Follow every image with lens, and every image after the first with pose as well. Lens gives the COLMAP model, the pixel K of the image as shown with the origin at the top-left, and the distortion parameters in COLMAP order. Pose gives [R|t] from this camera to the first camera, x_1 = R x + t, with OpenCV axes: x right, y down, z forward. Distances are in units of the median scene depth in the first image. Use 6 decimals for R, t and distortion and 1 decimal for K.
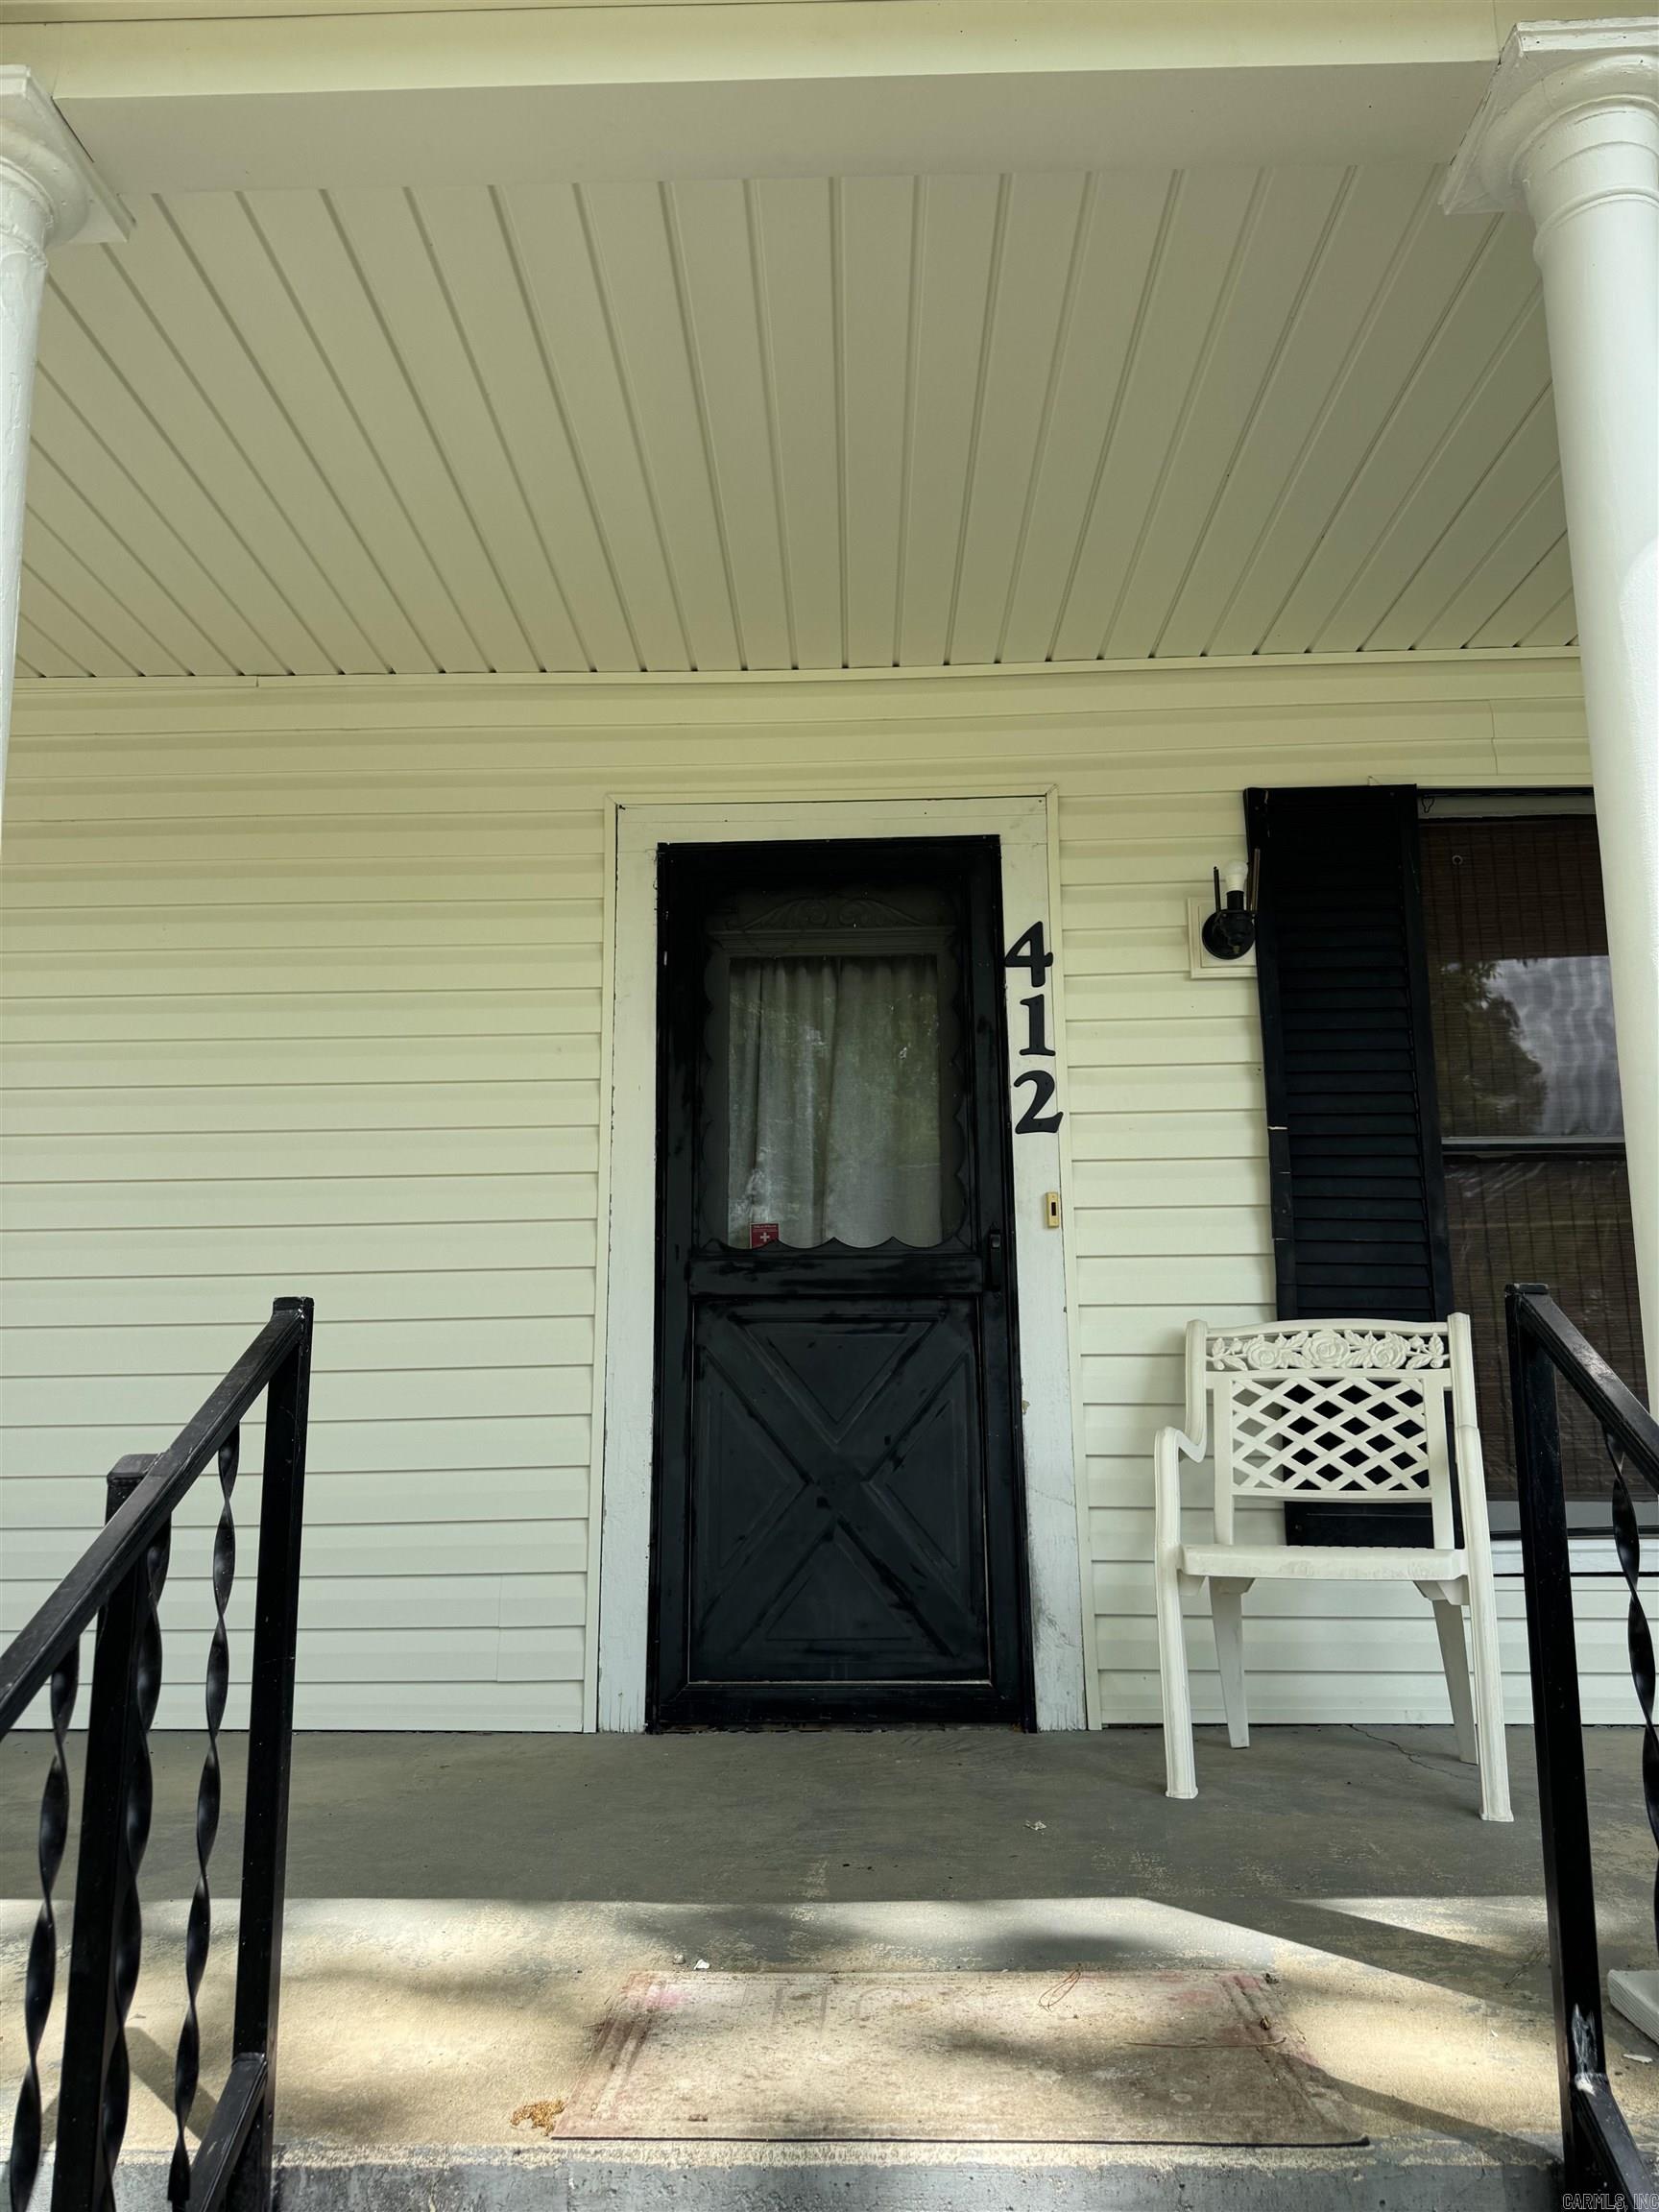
lens RADIAL K [[1550.6, 0, 829.5], [0, 1550.6, 1106.0], [0, 0, 1]] dist [0.070712, -0.001173]
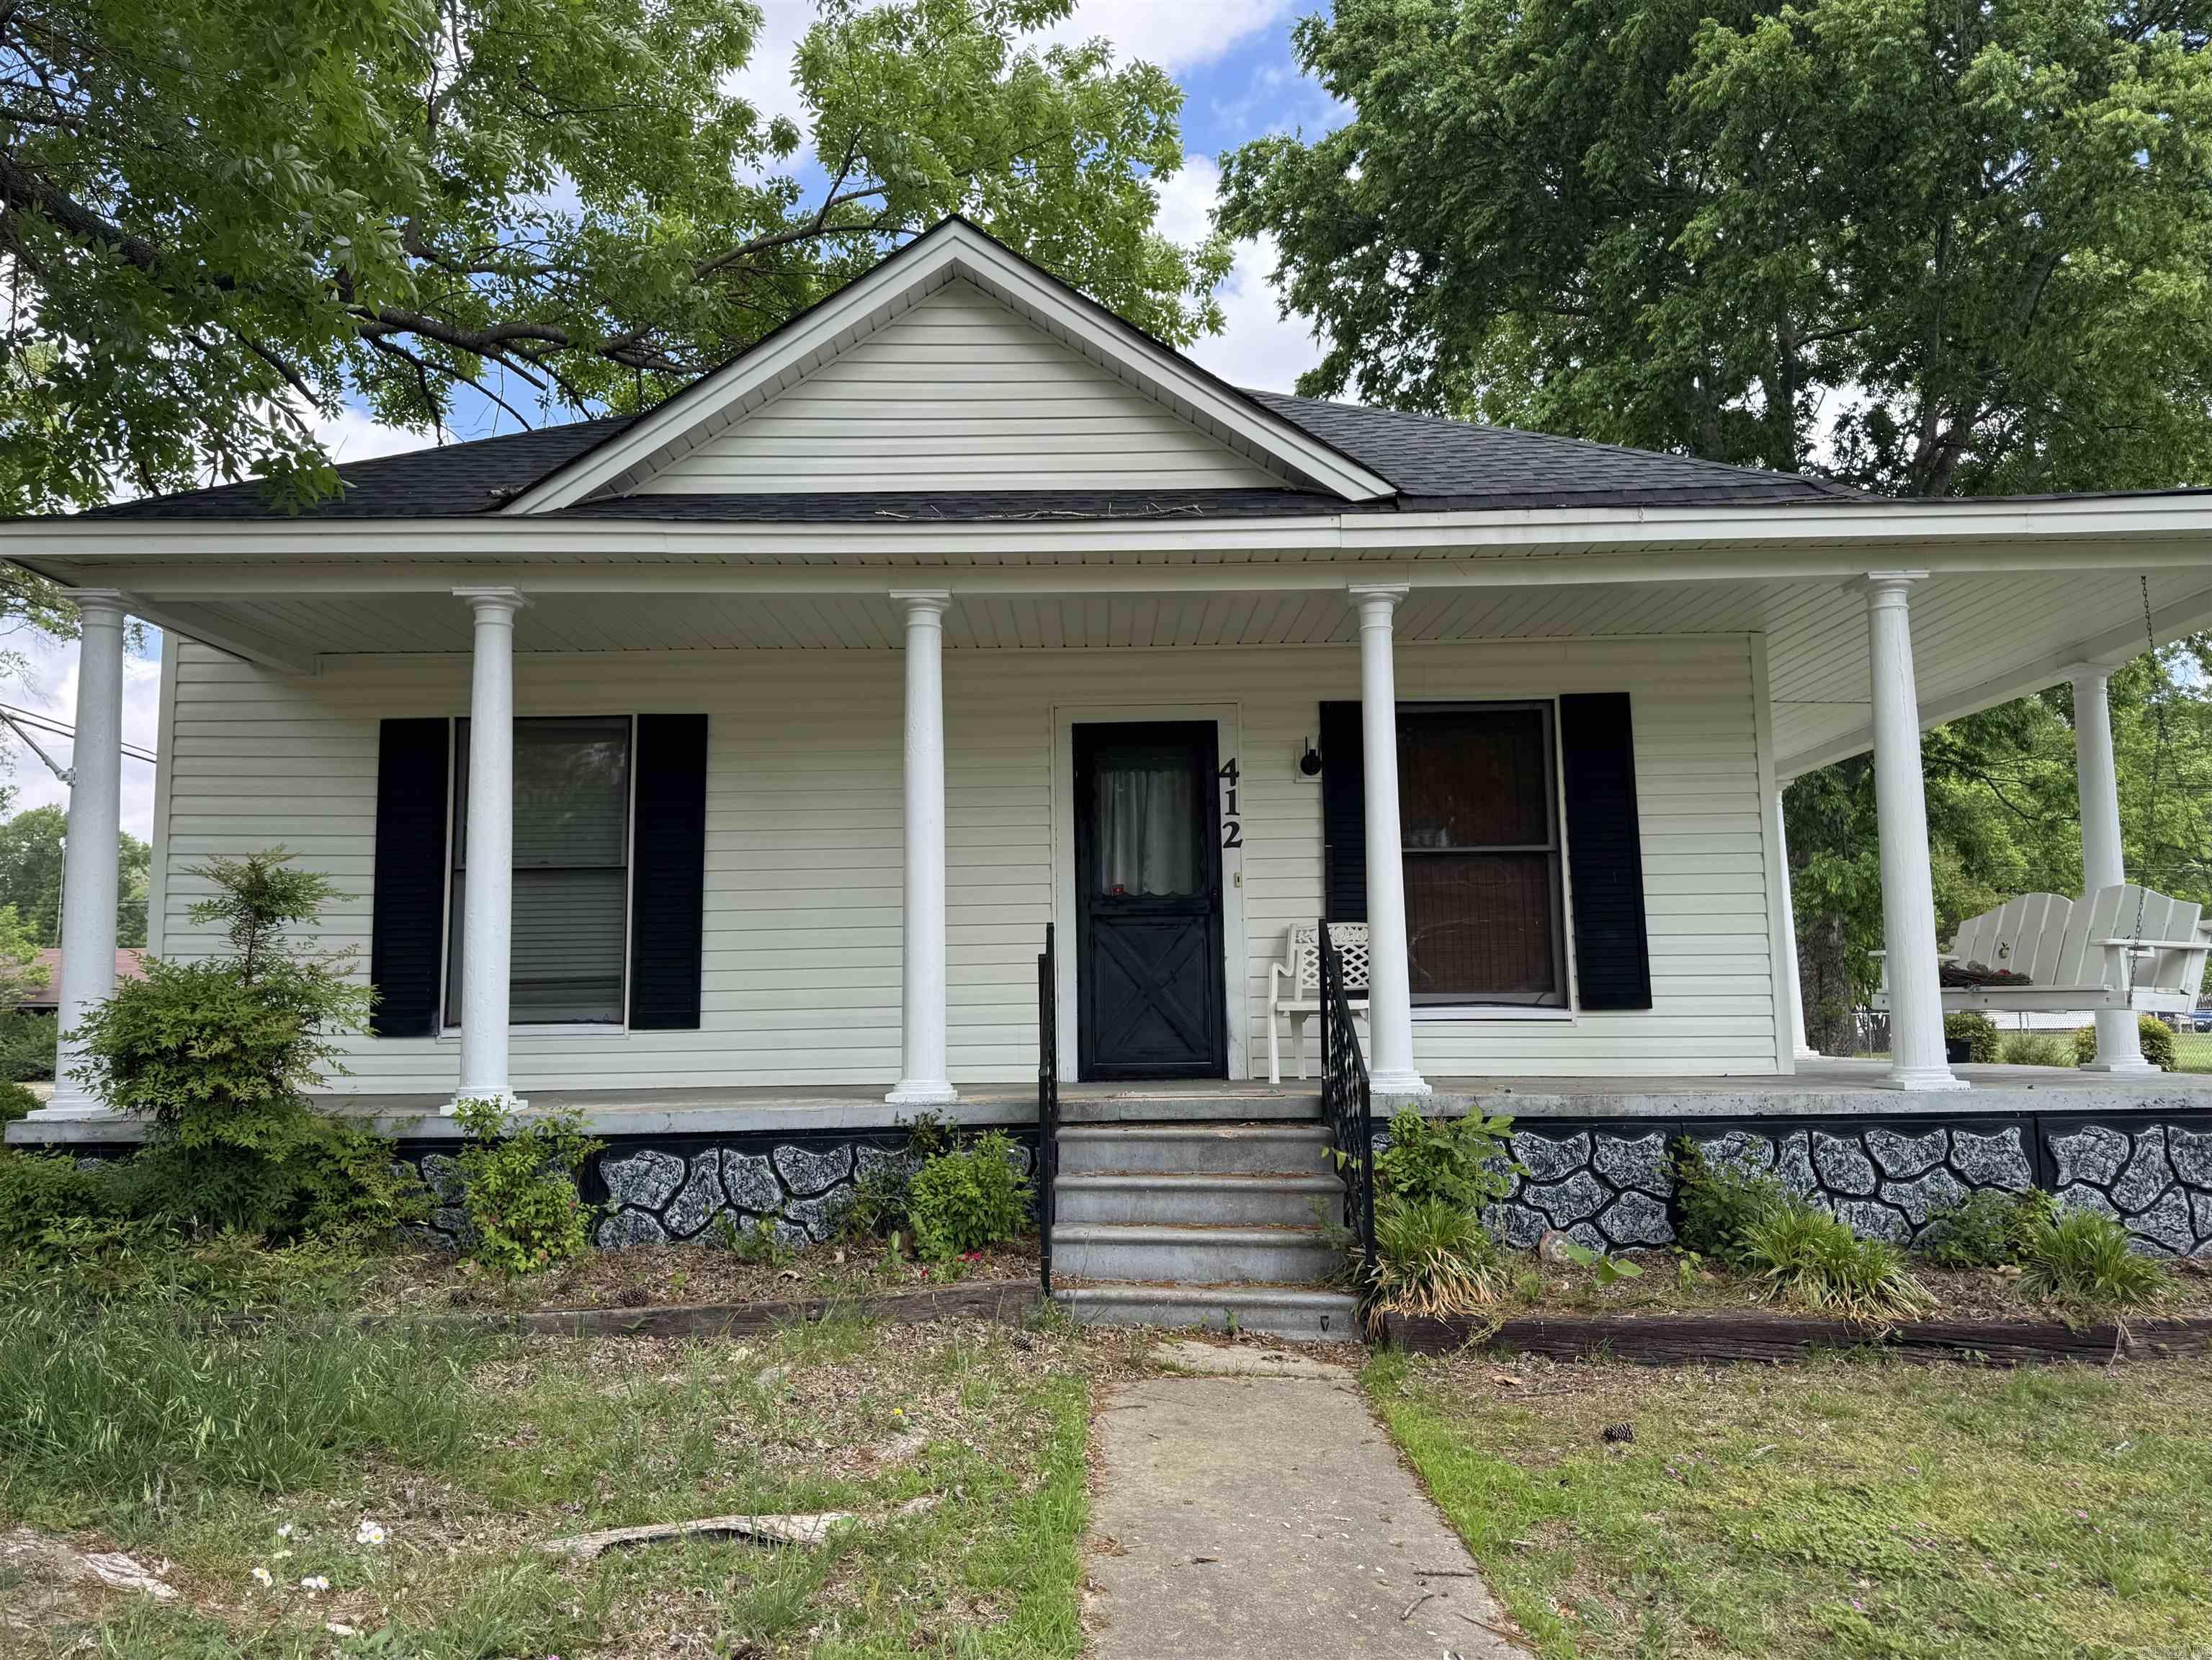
lens RADIAL K [[1743.2, 0, 1157.7], [0, 1743.2, 825.3], [0, 0, 1]] dist [0.155787, -0.125958]
pose [[0.998011, -0.002684, 0.062987, -0.153945], [-0.002665, 0.996405, 0.084679, -0.247818], [-0.062988, -0.084678, 0.994415, -1.700900]]
